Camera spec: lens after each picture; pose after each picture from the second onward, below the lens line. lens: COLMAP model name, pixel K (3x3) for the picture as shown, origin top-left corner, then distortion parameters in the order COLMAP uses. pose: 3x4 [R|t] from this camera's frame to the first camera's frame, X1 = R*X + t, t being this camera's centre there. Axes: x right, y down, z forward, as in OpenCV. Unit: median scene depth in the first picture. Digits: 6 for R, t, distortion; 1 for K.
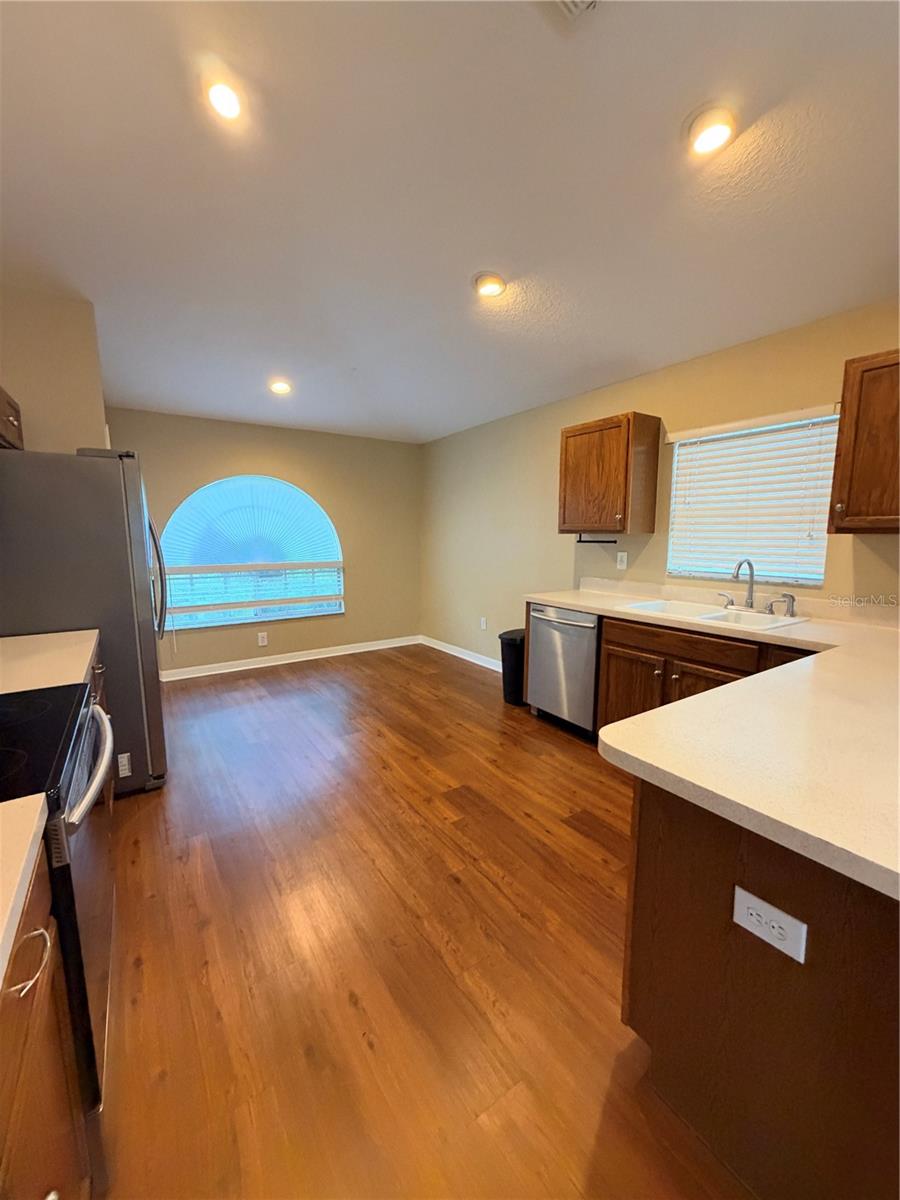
lens RADIAL K [[476.0, 0, 447.3], [0, 476.0, 597.4], [0, 0, 1]] dist [-0.001893, 0.000796]
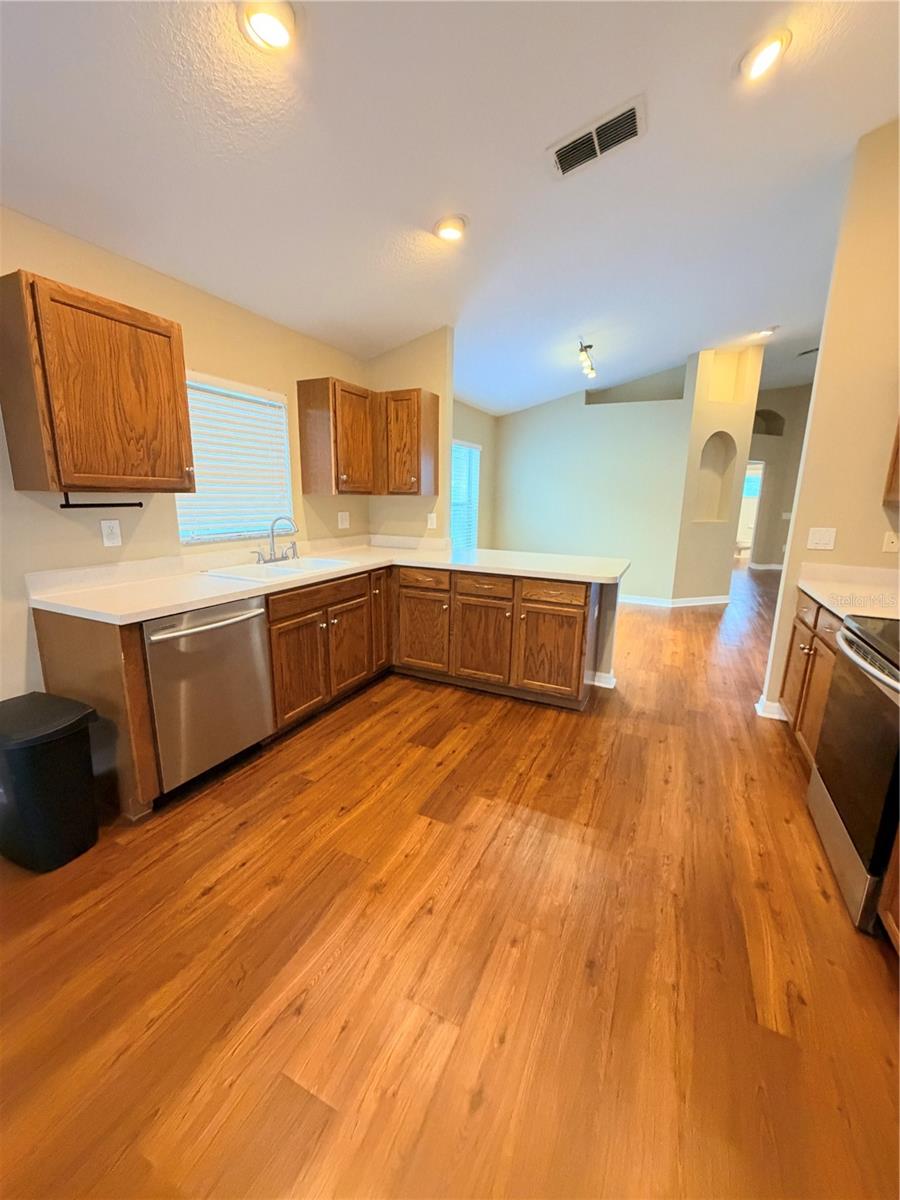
lens RADIAL K [[476.0, 0, 446.6], [0, 476.0, 597.9], [0, 0, 1]] dist [-0.001893, 0.000796]
pose [[-0.505526, -0.189524, 0.841739, -0.507031], [0.101391, 0.955769, 0.276091, -0.145598], [-0.856833, 0.224916, -0.463950, 1.065855]]
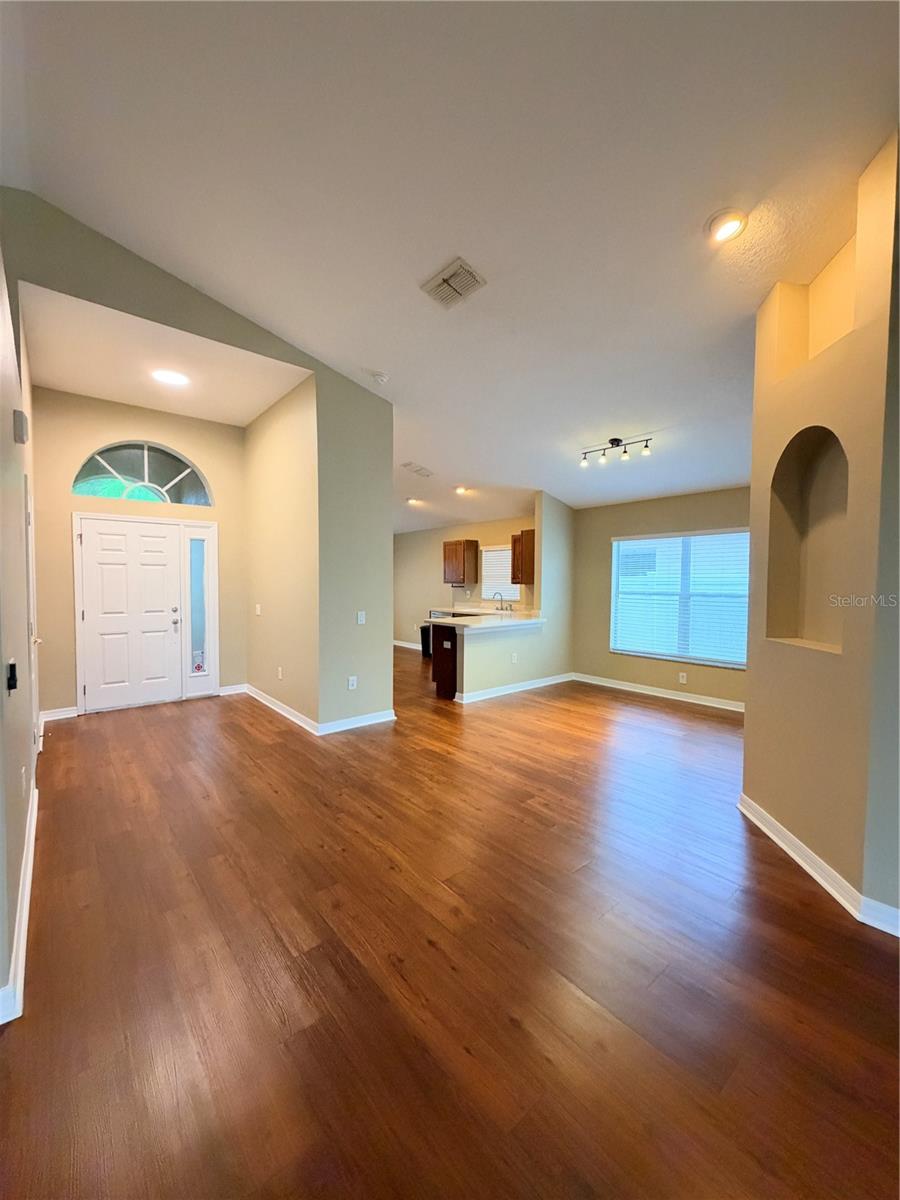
lens RADIAL K [[476.0, 0, 454.2], [0, 476.0, 601.2], [0, 0, 1]] dist [-0.001893, 0.000796]
pose [[0.993000, 0.002083, 0.118095, 0.003263], [0.008491, 0.995999, -0.088959, 0.203365], [-0.117808, 0.089339, 0.989010, -1.642994]]
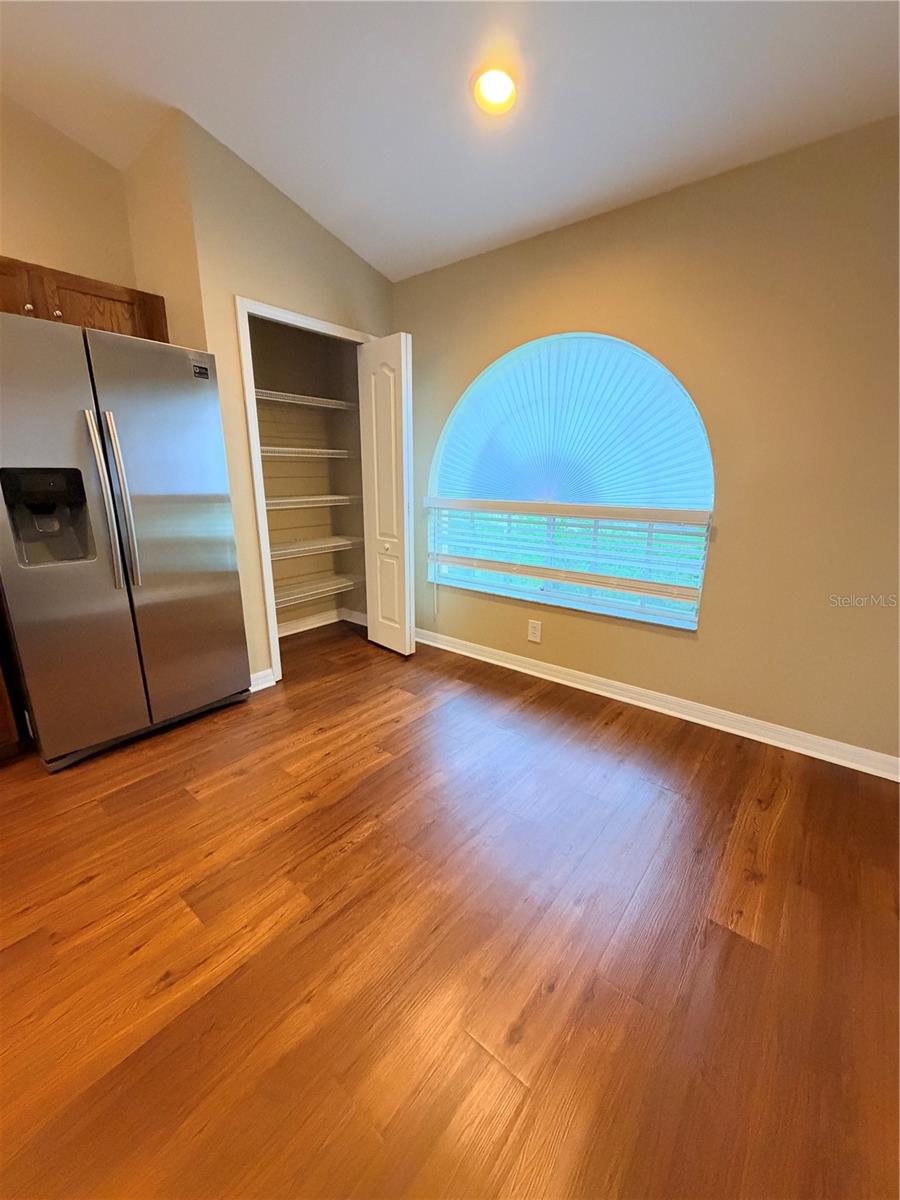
lens RADIAL K [[476.0, 0, 452.4], [0, 476.0, 599.3], [0, 0, 1]] dist [-0.001893, 0.000796]
pose [[0.306758, 0.244924, -0.919735, 0.207875], [-0.132348, 0.967912, 0.213612, -0.109060], [0.942541, 0.056198, 0.329330, 1.132978]]
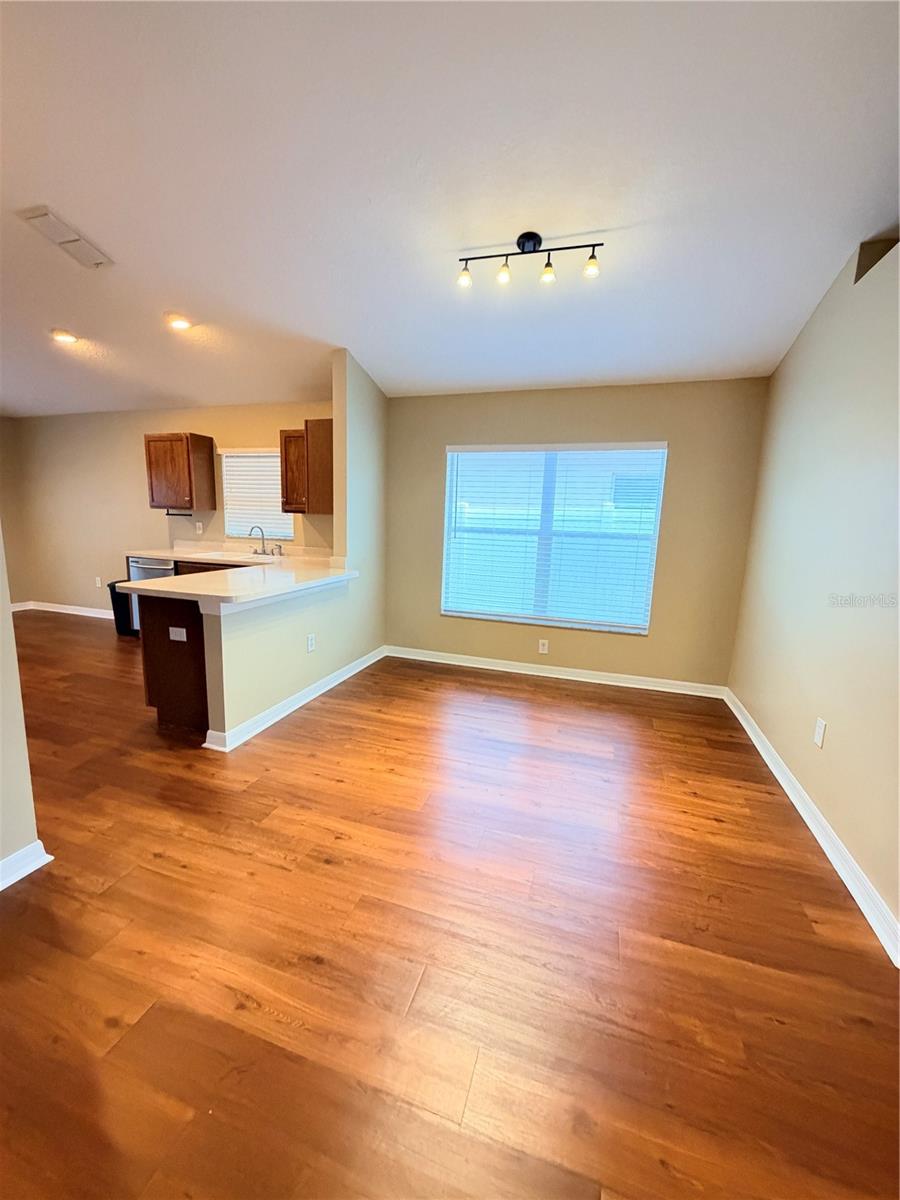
lens RADIAL K [[476.0, 0, 447.2], [0, 476.0, 598.4], [0, 0, 1]] dist [-0.001893, 0.000796]
pose [[0.786969, -0.075918, 0.612304, 0.051126], [0.047760, 0.996919, 0.062220, 0.102750], [-0.615141, -0.019721, 0.788170, -0.780458]]
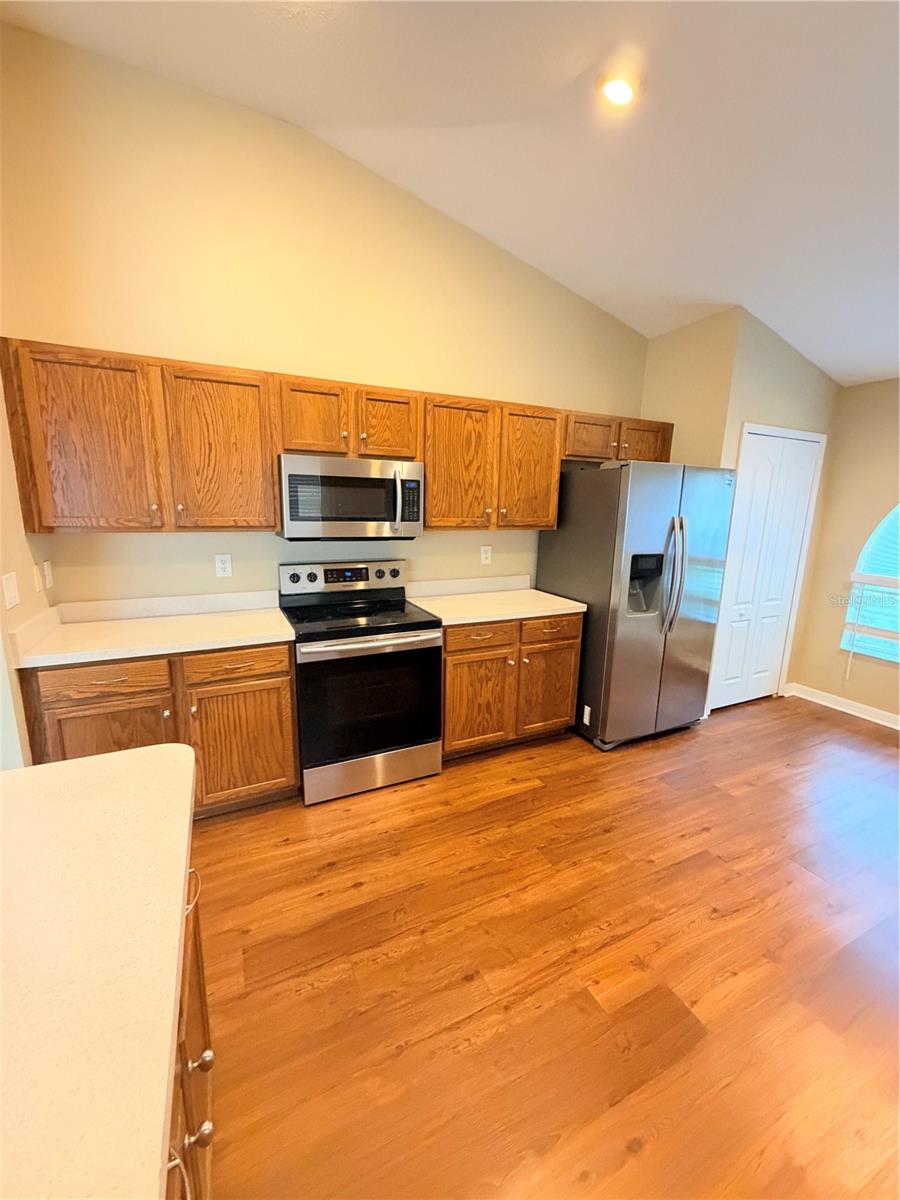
lens RADIAL K [[476.0, 0, 447.6], [0, 476.0, 599.7], [0, 0, 1]] dist [-0.001893, 0.000796]
pose [[-0.140299, 0.192237, -0.971268, 0.431781], [-0.153734, 0.964844, 0.213173, -0.125177], [0.978101, 0.179225, -0.105813, 0.580123]]
